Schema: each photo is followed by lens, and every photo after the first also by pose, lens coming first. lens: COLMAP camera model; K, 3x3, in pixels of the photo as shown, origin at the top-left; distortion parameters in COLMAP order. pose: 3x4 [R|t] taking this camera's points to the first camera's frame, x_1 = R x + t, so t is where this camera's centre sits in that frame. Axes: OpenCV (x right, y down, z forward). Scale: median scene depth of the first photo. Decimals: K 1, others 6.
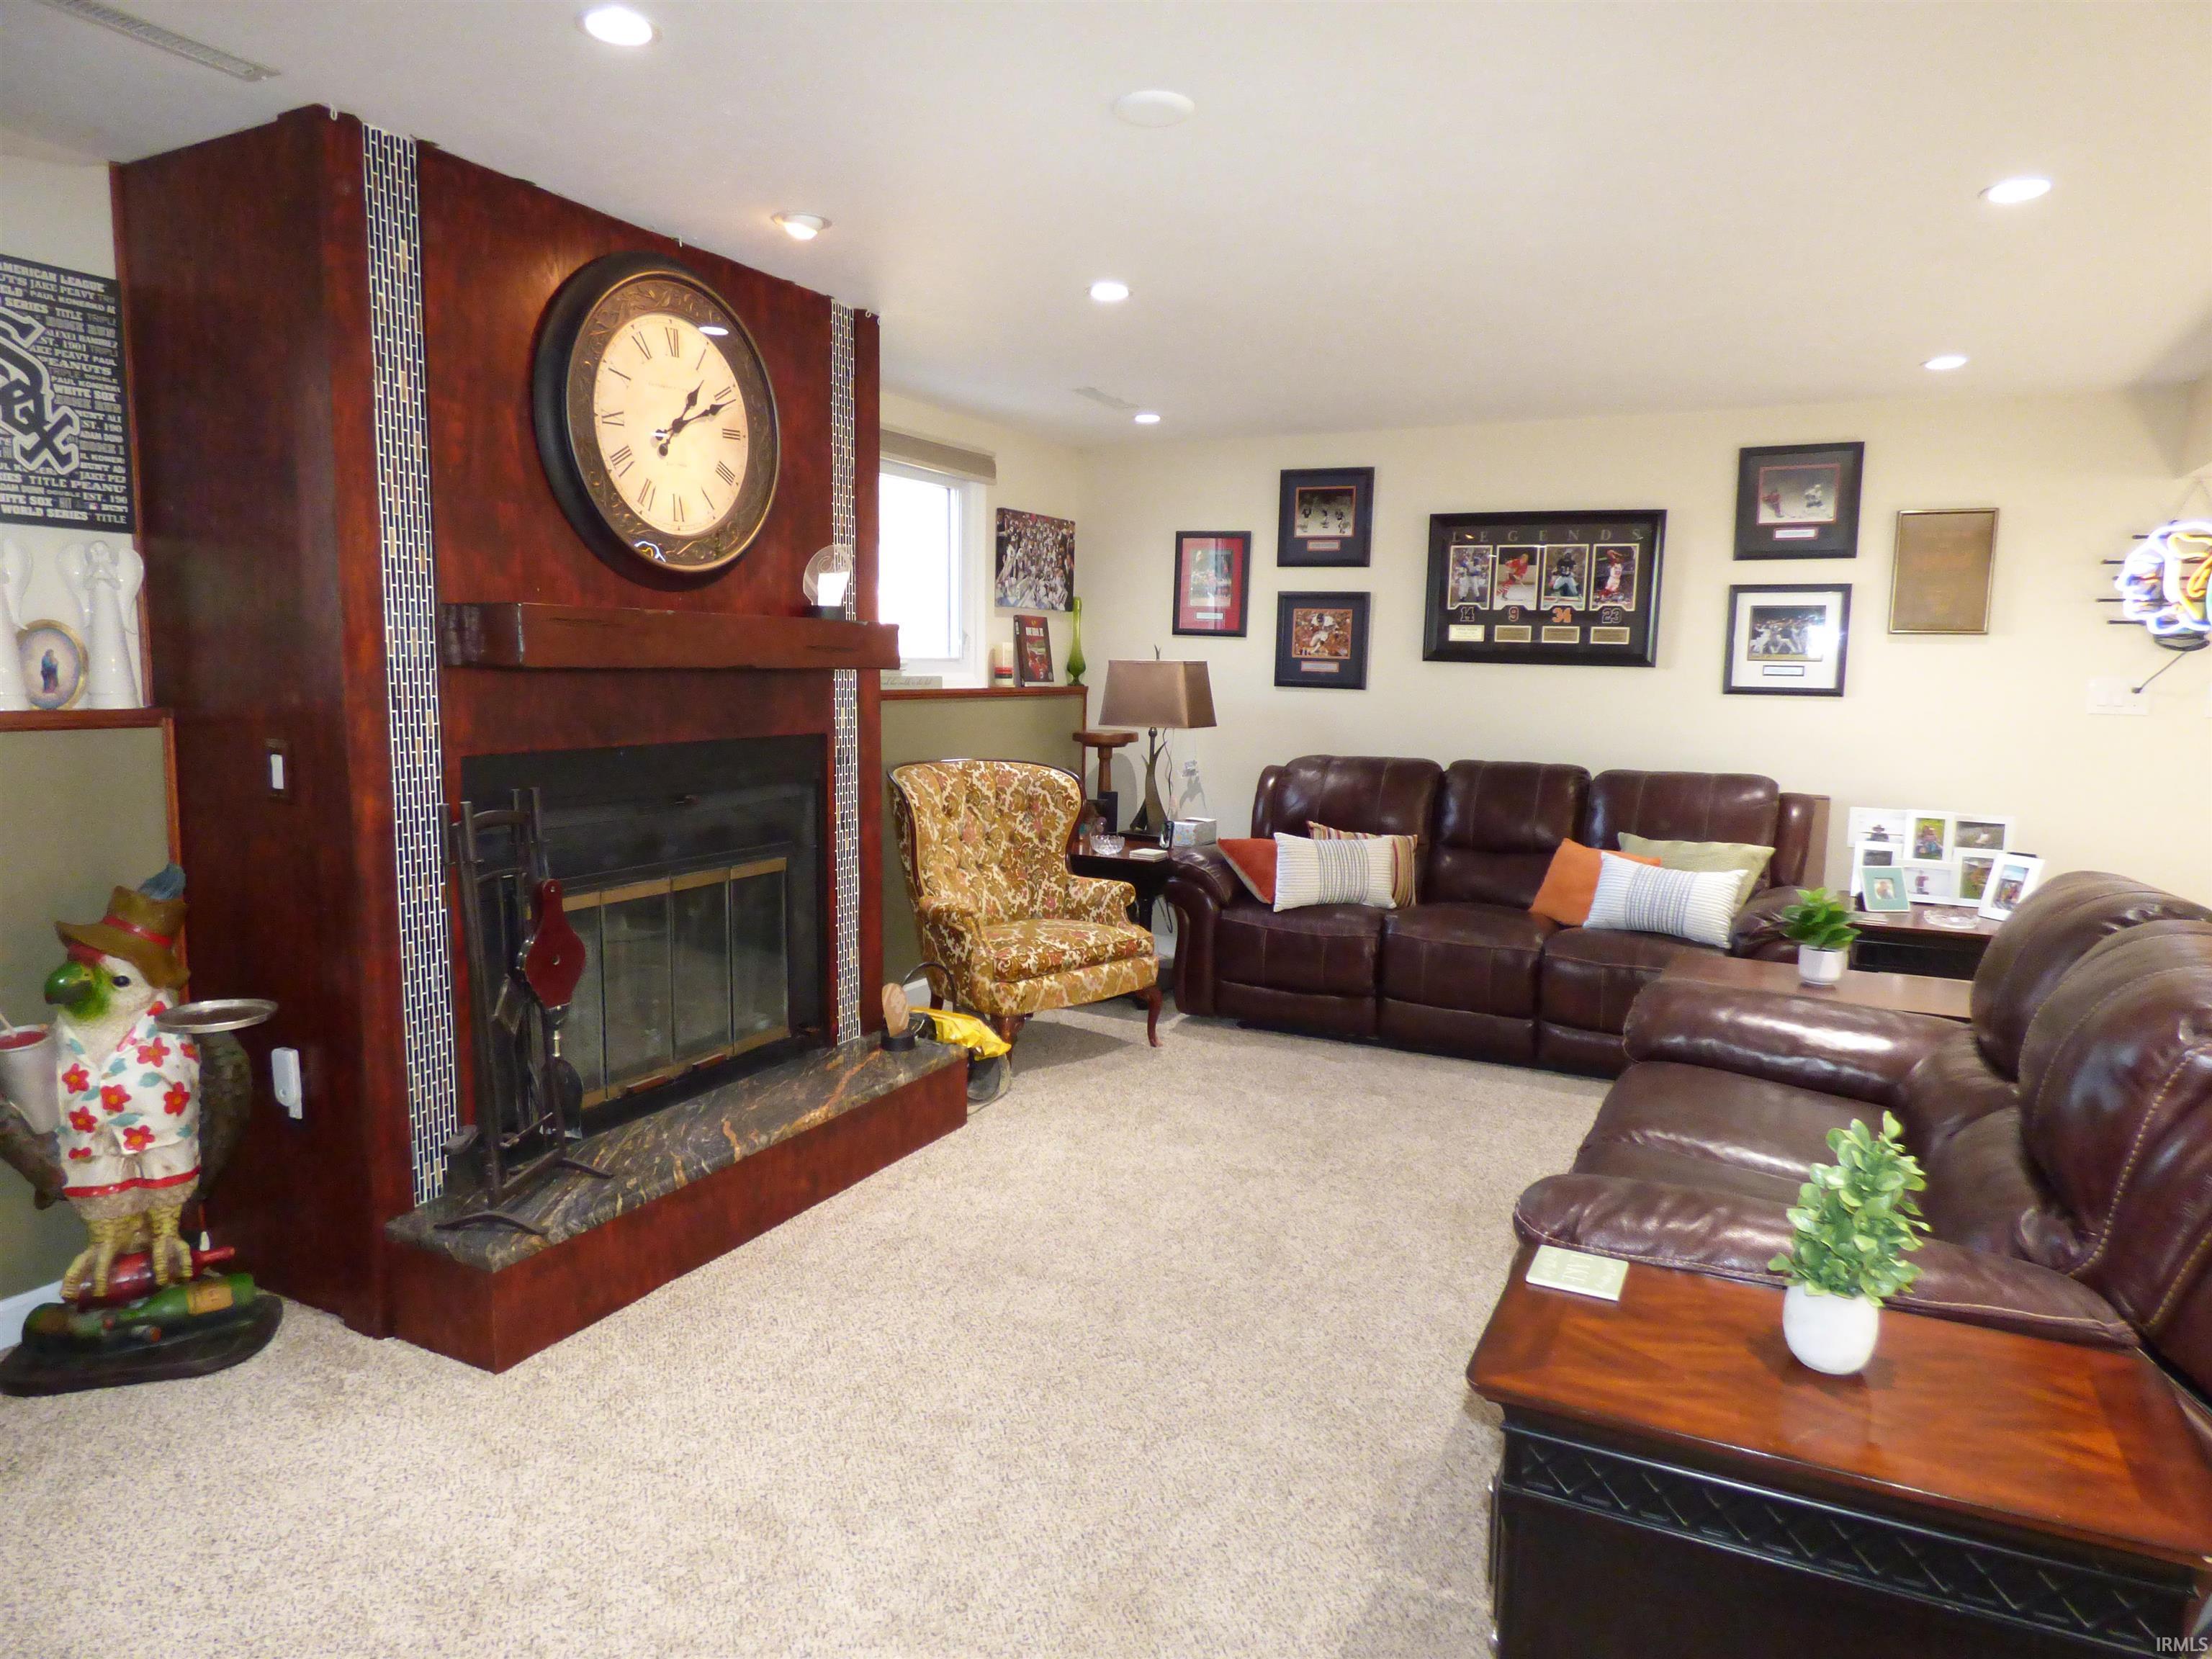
lens RADIAL K [[1316.2, 0, 1113.0], [0, 1316.2, 837.2], [0, 0, 1]] dist [-0.017246, -0.001196]
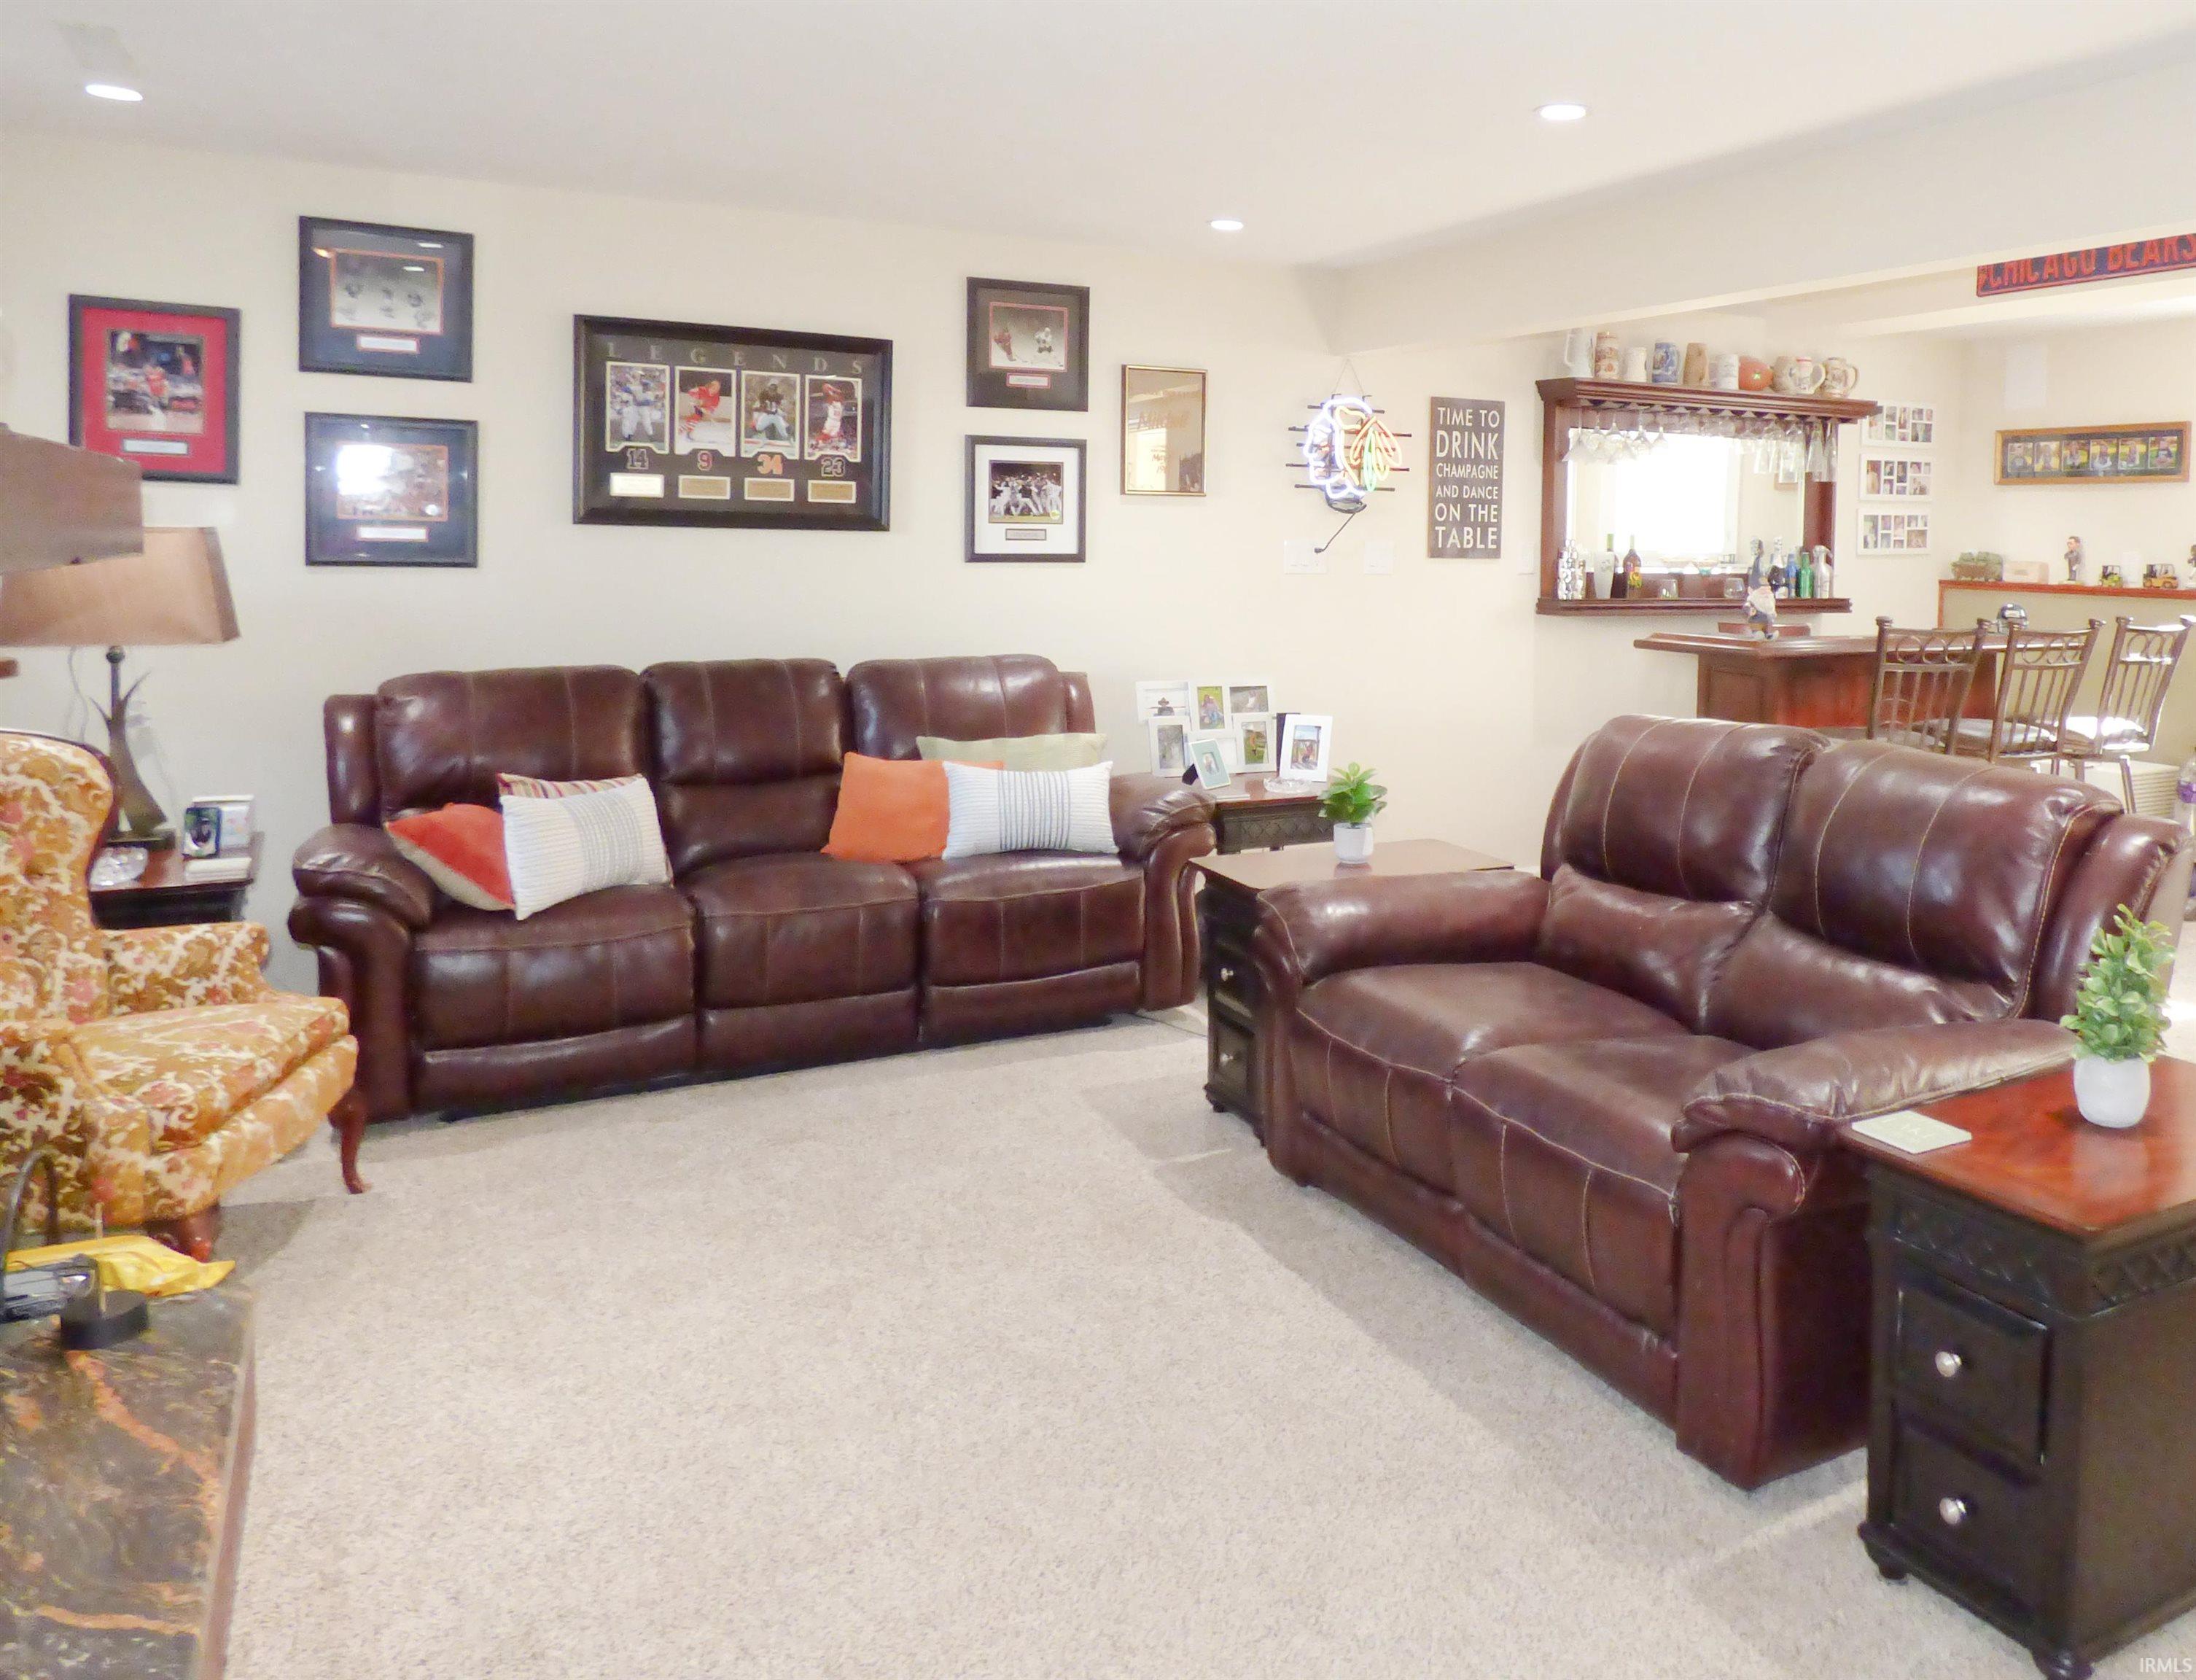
lens RADIAL K [[1703.9, 0, 1372.9], [0, 1703.9, 649.9], [0, 0, 1]] dist [-0.030854, 0.035128]
pose [[0.529139, -0.065163, 0.846030, -0.333541], [0.107167, 0.994195, 0.009549, -0.035846], [-0.841741, 0.085614, 0.533050, 0.200413]]
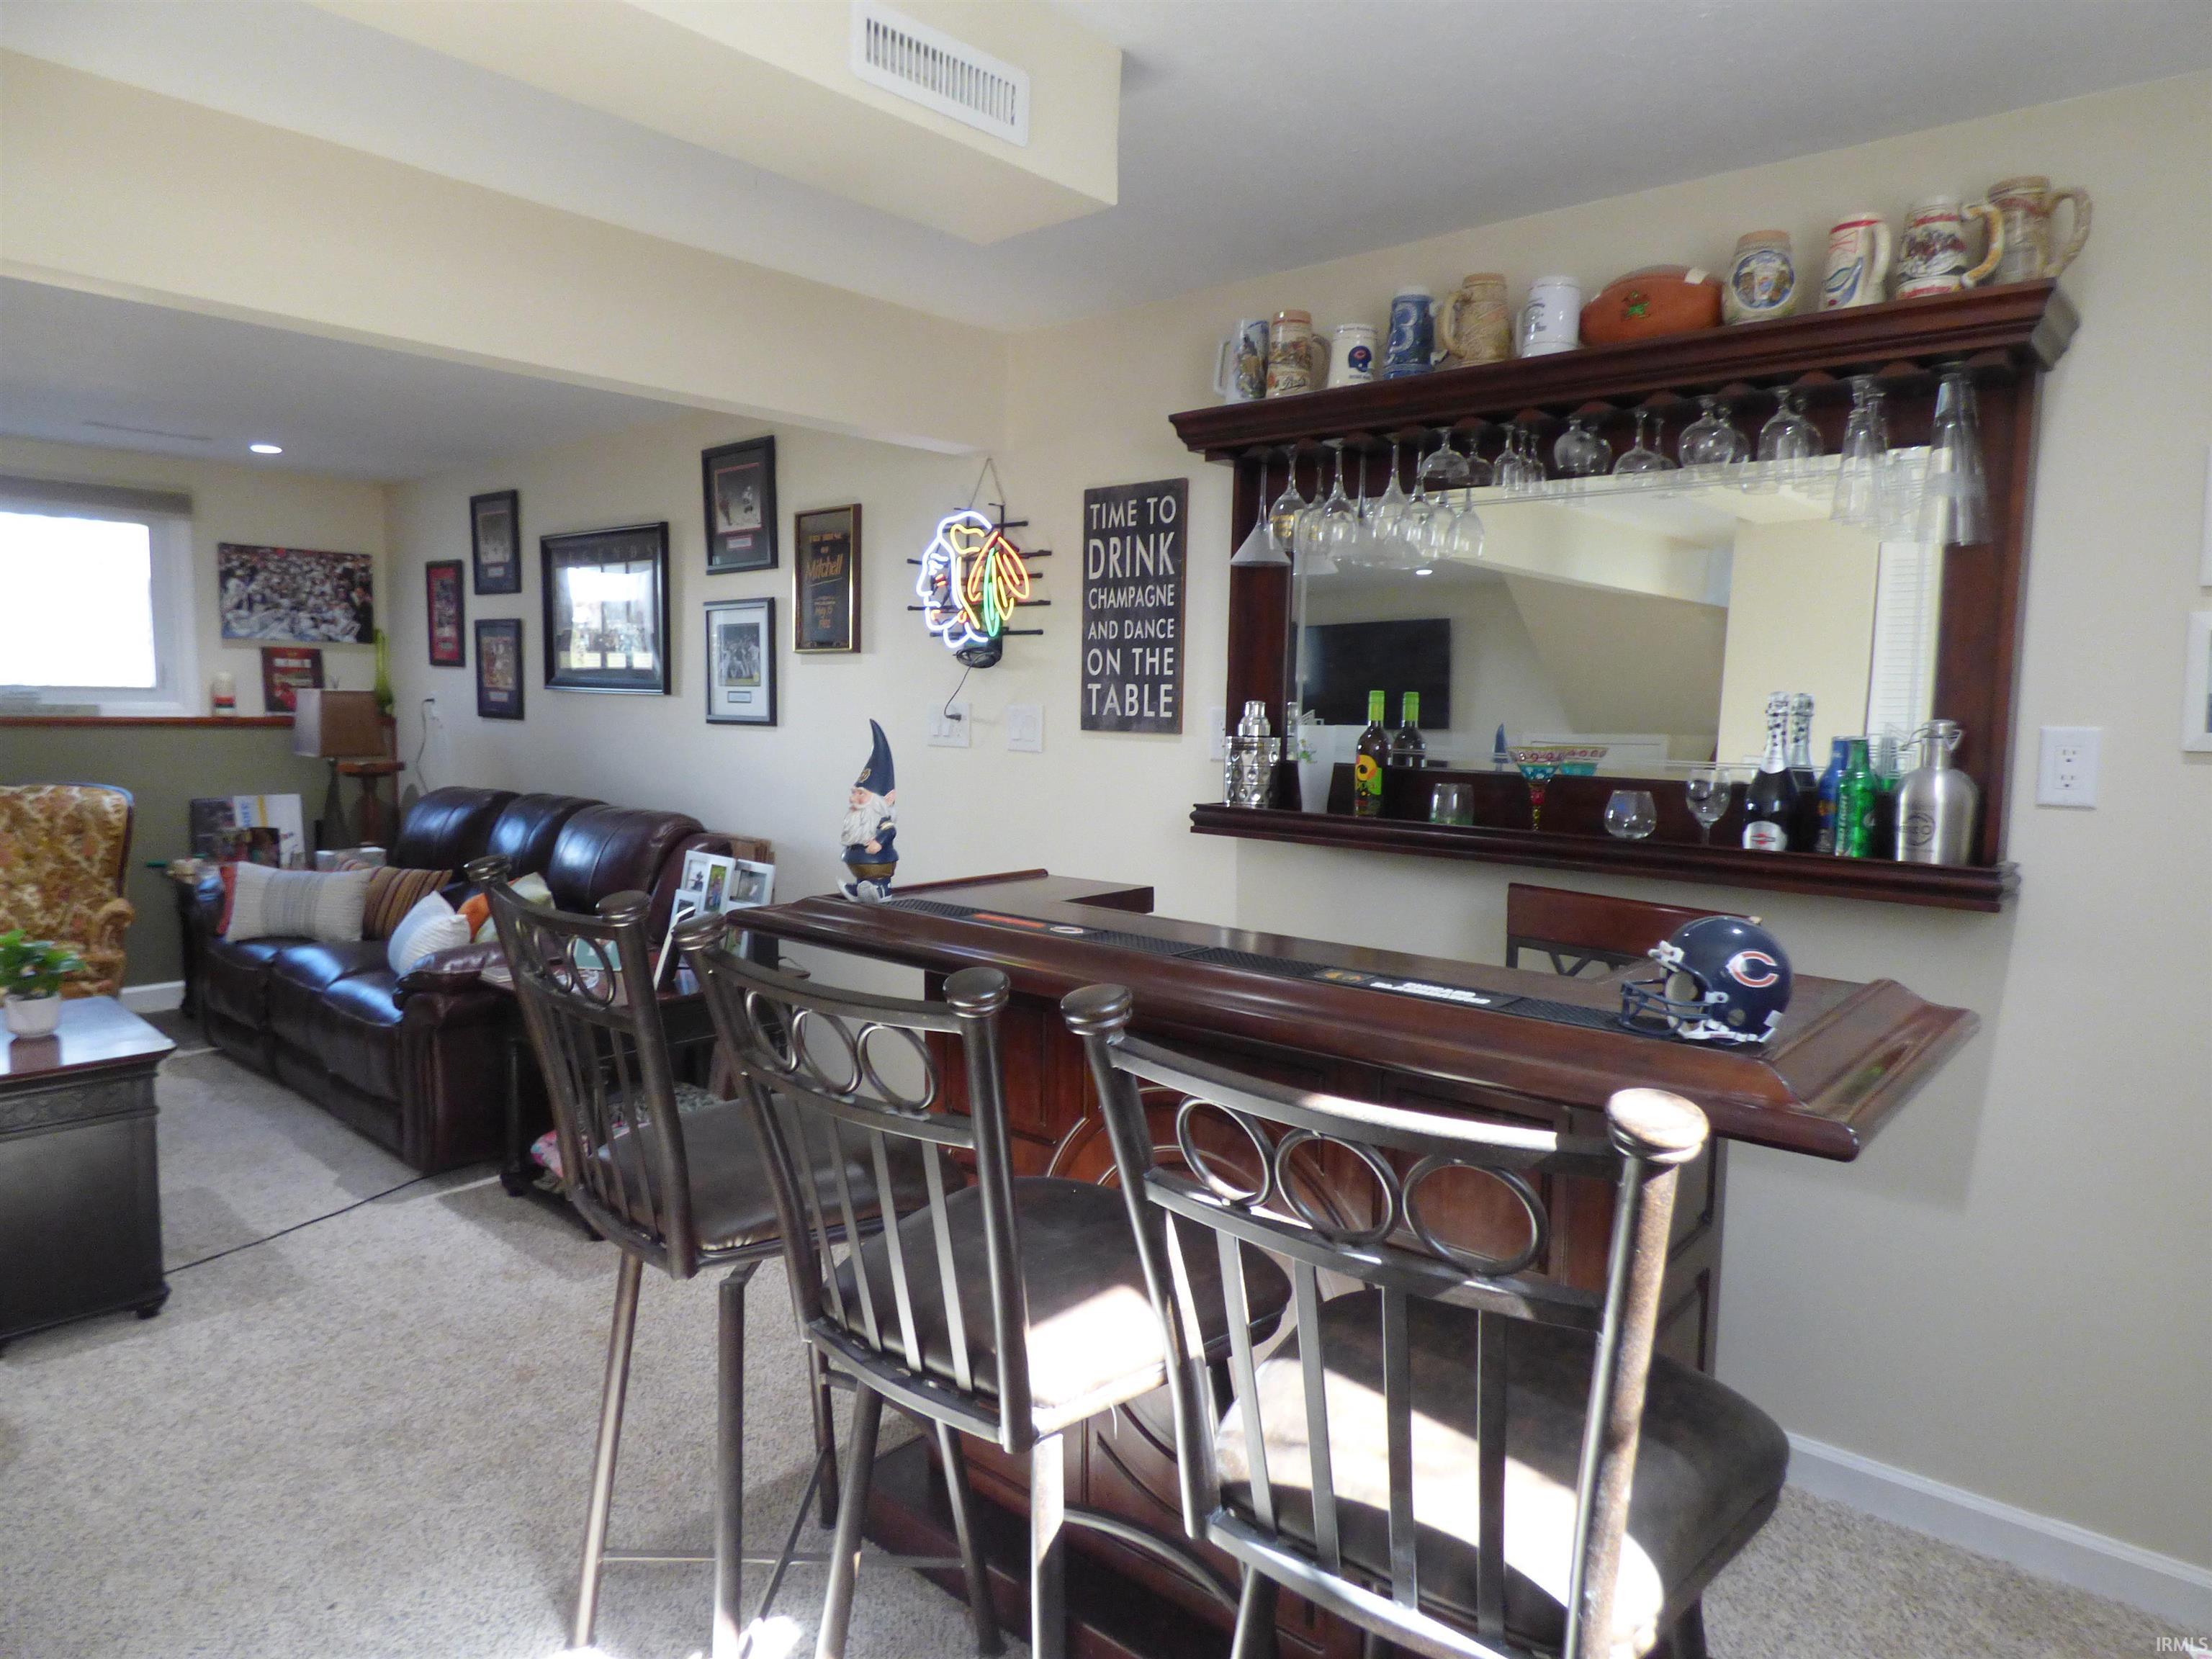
lens RADIAL K [[1348.7, 0, 1096.6], [0, 1348.7, 825.5], [0, 0, 1]] dist [-0.003988, -0.001278]
pose [[0.970367, 0.023615, -0.240479, 0.956489], [-0.035005, 0.998453, -0.043206, -0.009564], [0.239086, 0.050343, 0.969692, 0.177506]]
